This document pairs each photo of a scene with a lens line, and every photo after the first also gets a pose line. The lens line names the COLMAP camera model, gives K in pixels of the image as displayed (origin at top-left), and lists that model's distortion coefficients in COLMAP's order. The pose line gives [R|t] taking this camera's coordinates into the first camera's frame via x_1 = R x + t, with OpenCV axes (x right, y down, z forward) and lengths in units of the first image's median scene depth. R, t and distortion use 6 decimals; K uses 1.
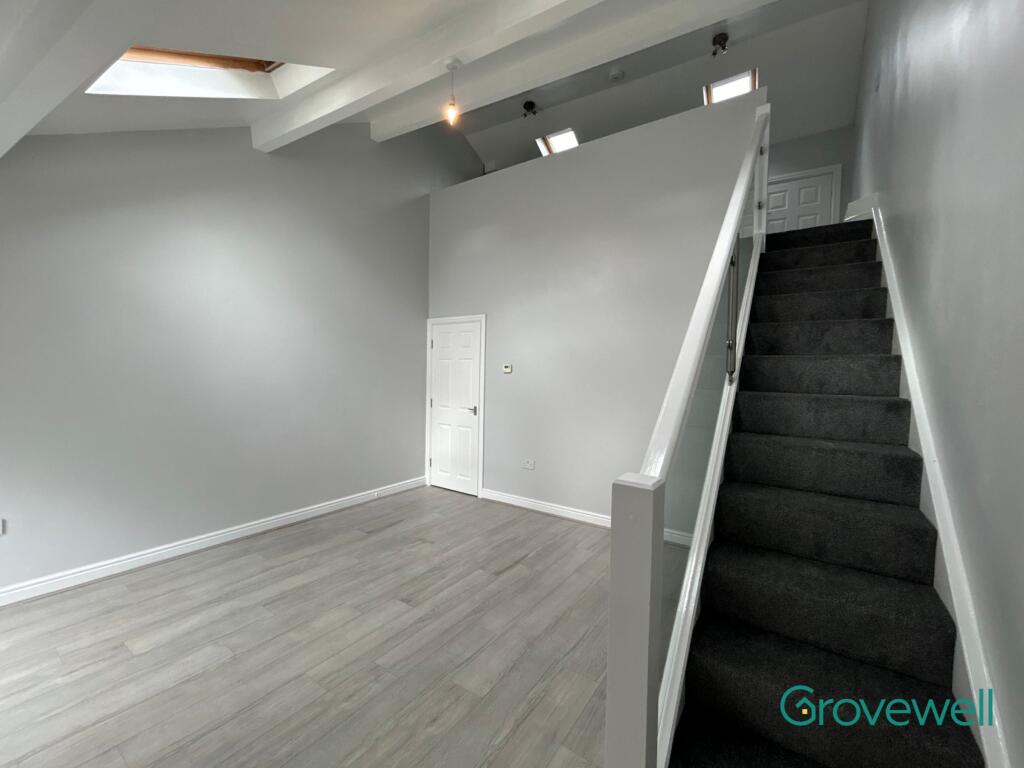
lens RADIAL K [[414.8, 0, 513.4], [0, 414.8, 385.3], [0, 0, 1]] dist [-0.001929, 0.001310]
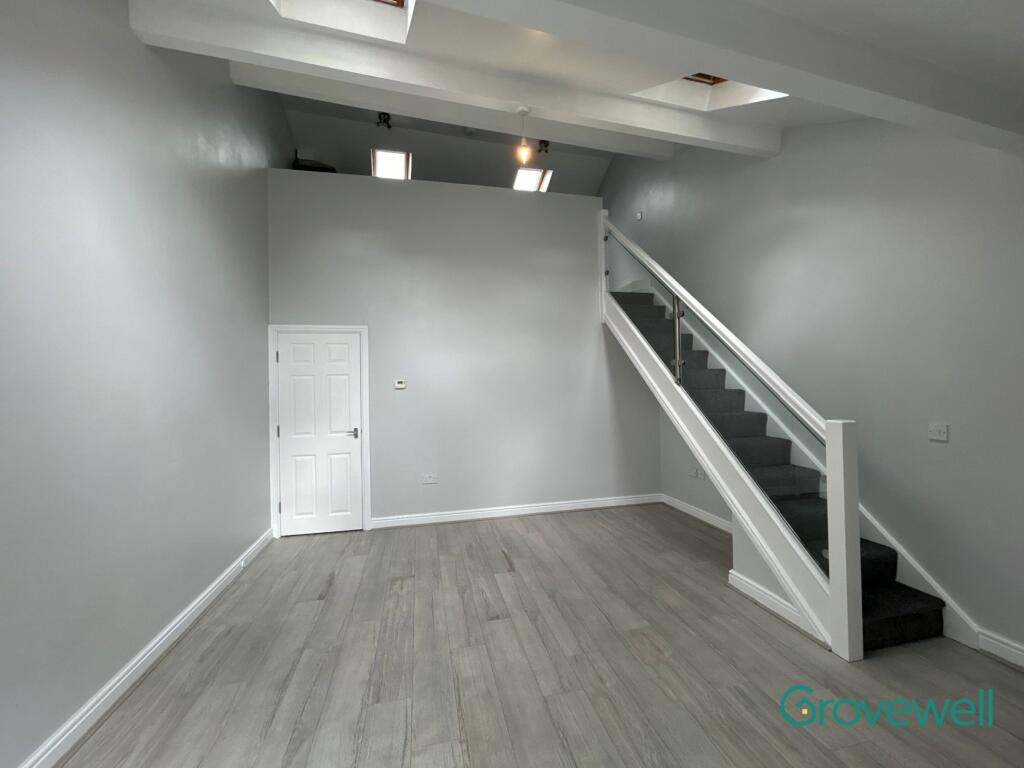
lens RADIAL K [[414.8, 0, 510.7], [0, 414.8, 386.1], [0, 0, 1]] dist [-0.001929, 0.001310]
pose [[0.676501, -0.027413, 0.735932, -0.749861], [0.056872, 0.998267, -0.015095, -0.009733], [-0.734243, 0.052066, 0.676888, 0.221127]]
